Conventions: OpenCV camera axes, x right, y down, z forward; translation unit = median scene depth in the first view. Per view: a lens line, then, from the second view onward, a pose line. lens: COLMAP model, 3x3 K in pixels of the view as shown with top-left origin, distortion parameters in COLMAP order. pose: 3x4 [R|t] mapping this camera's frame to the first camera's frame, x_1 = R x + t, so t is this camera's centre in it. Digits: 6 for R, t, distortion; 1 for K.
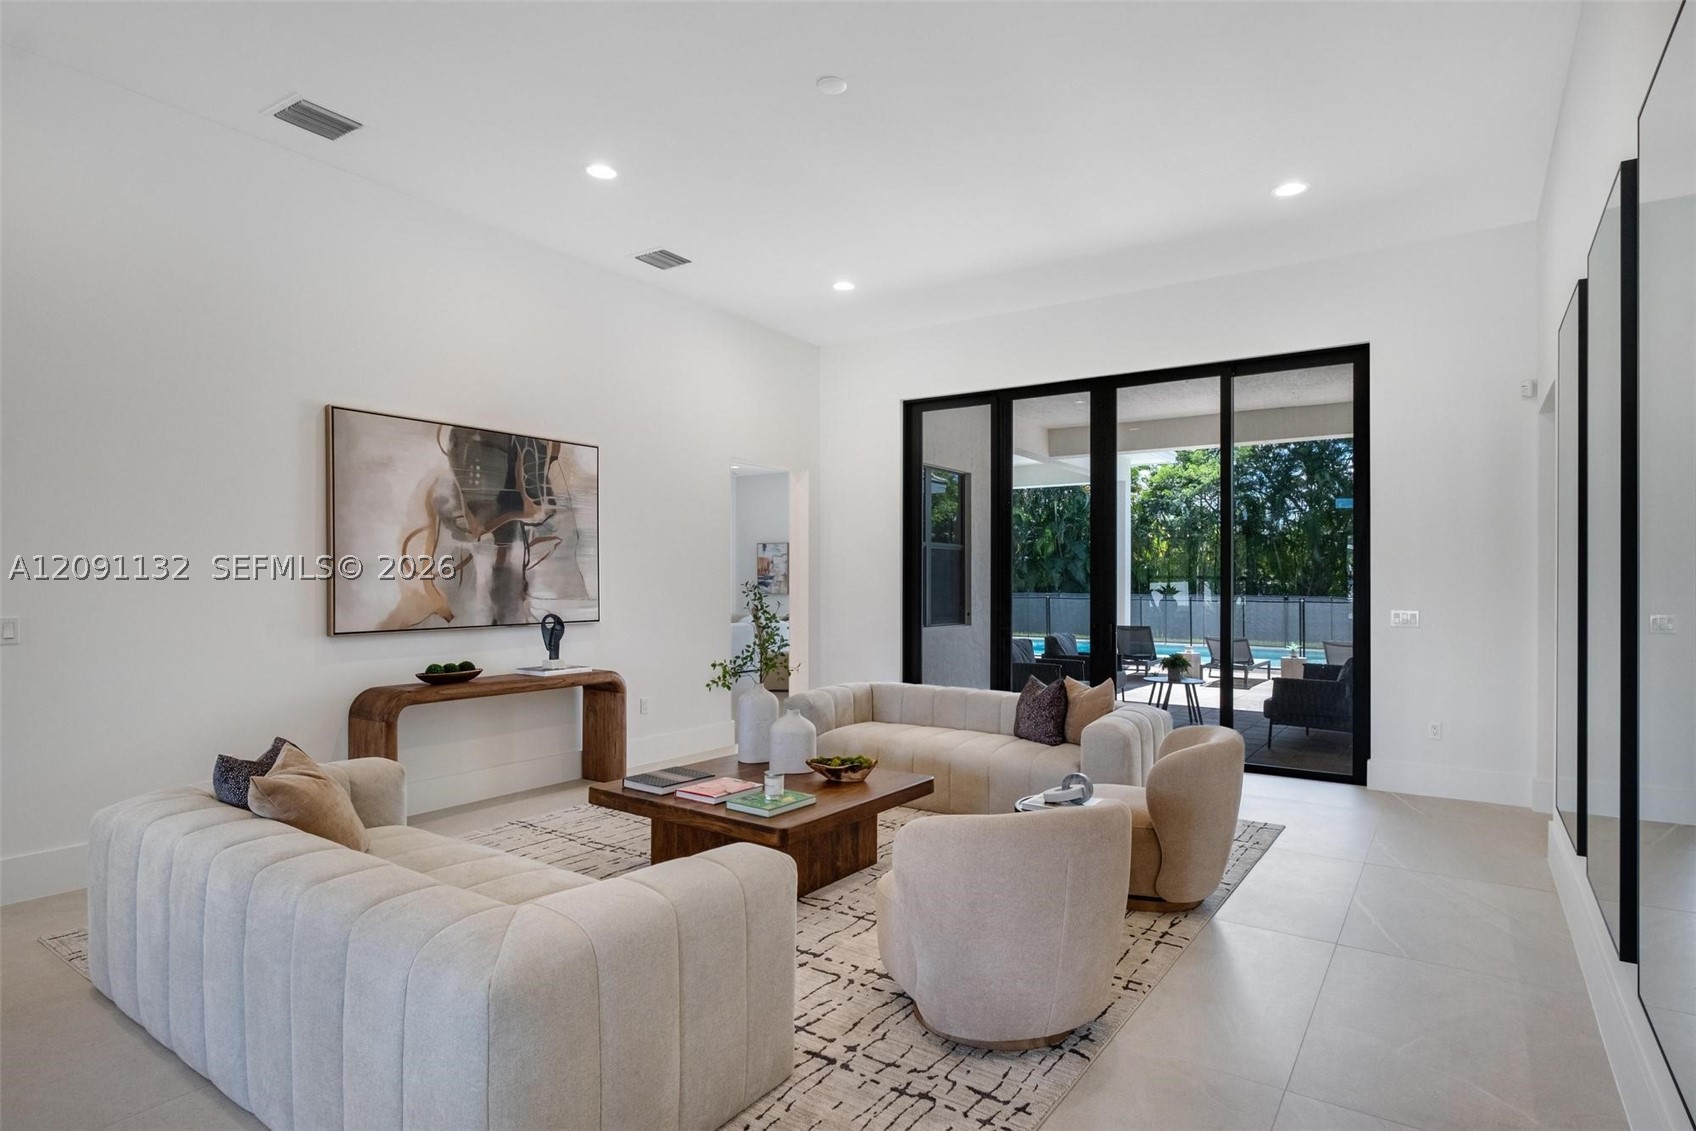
lens RADIAL K [[895.6, 0, 852.0], [0, 895.6, 580.2], [0, 0, 1]] dist [0.004853, 0.000343]
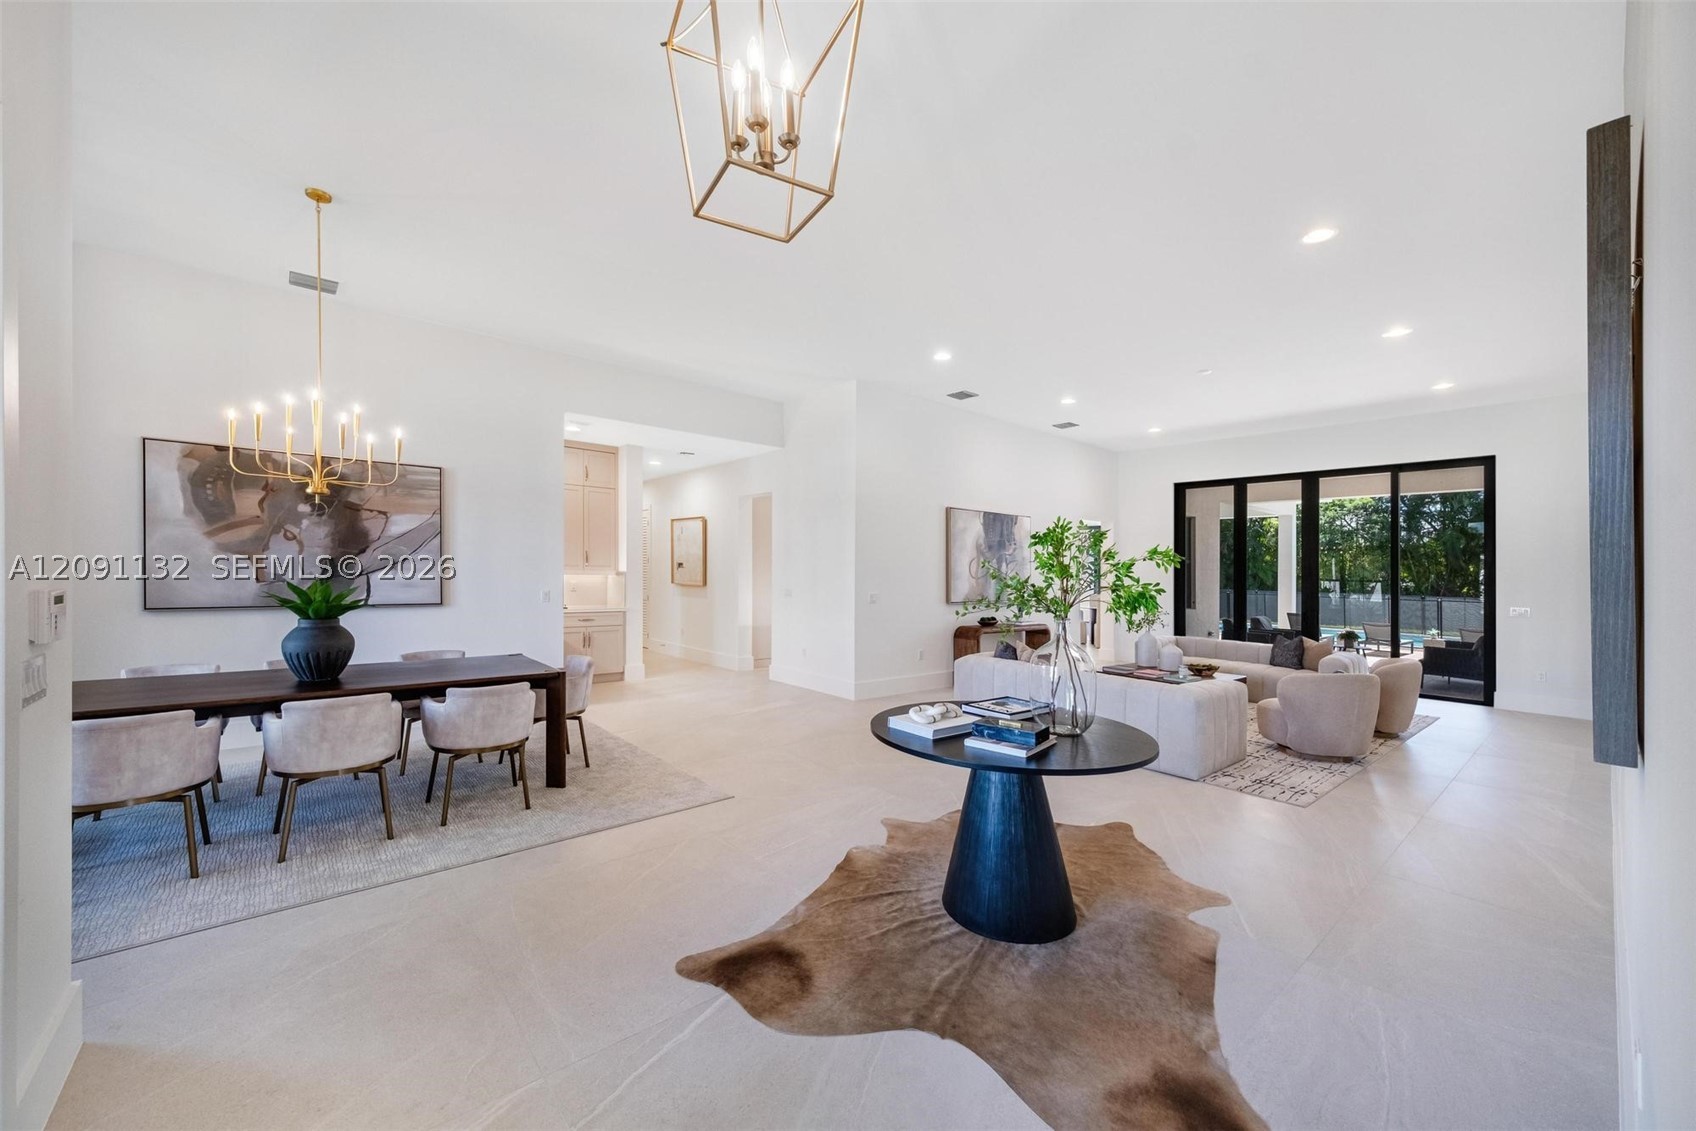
lens RADIAL K [[628.9, 0, 842.3], [0, 628.9, 560.7], [0, 0, 1]] dist [-0.001994, -0.000382]
pose [[0.958708, 0.011223, -0.284171, -0.275236], [-0.016983, 0.999697, -0.017811, -0.012747], [0.283885, 0.021901, 0.958608, -0.494929]]
